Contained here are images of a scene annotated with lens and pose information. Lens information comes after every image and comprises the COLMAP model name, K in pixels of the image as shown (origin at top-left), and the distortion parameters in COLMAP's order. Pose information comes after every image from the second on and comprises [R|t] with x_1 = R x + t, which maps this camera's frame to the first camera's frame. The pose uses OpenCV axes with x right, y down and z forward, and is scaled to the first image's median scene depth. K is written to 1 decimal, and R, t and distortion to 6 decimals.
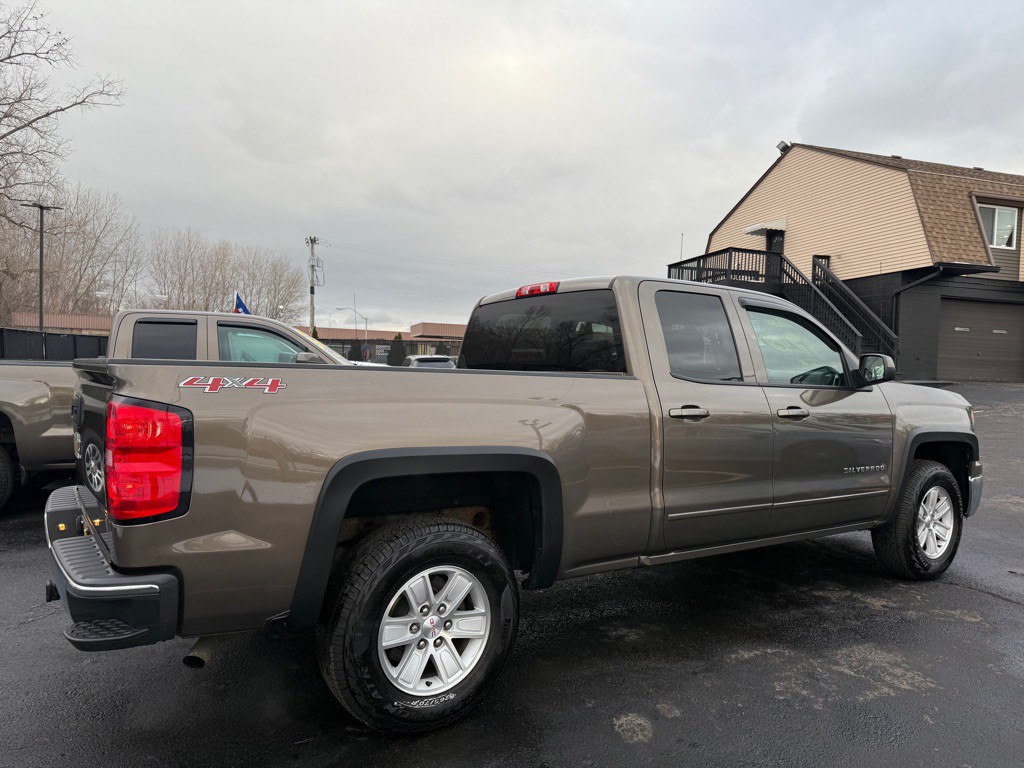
lens RADIAL K [[723.3, 0, 512.0], [0, 723.3, 384.0], [0, 0, 1]] dist [0.059697, -0.070868]
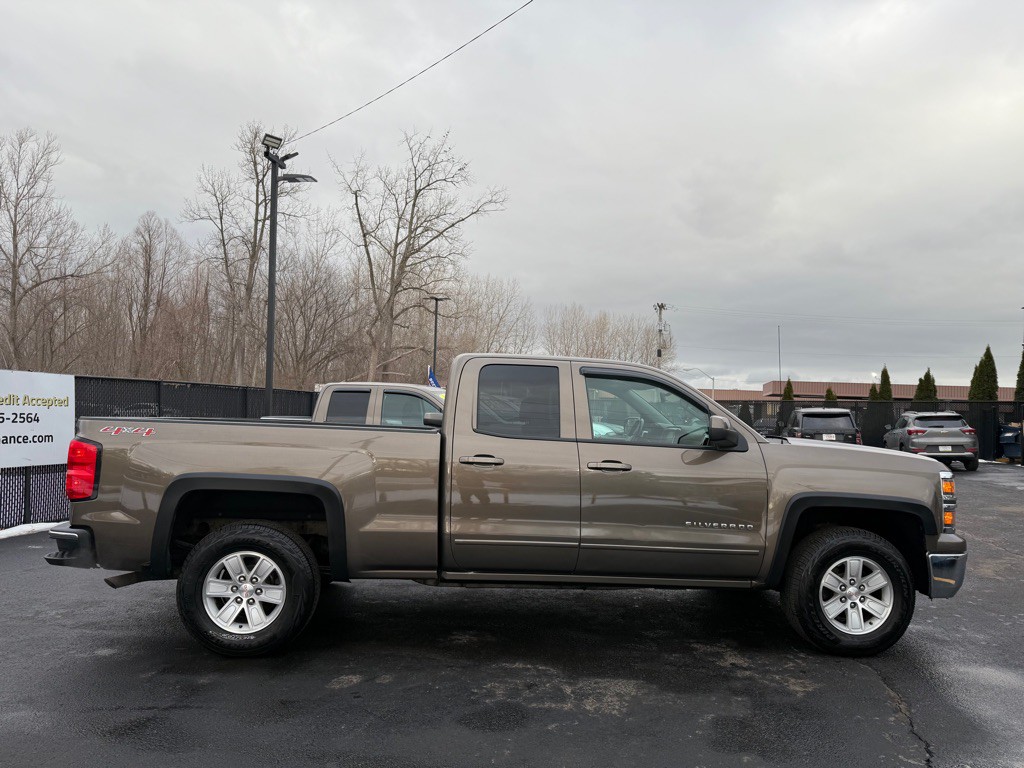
lens RADIAL K [[723.3, 0, 512.0], [0, 723.3, 384.0], [0, 0, 1]] dist [0.059697, -0.070868]
pose [[0.861526, -0.020450, -0.507302, 0.939659], [-0.021322, 0.996850, -0.076396, 0.001413], [0.507266, 0.076634, 0.858375, -0.065343]]
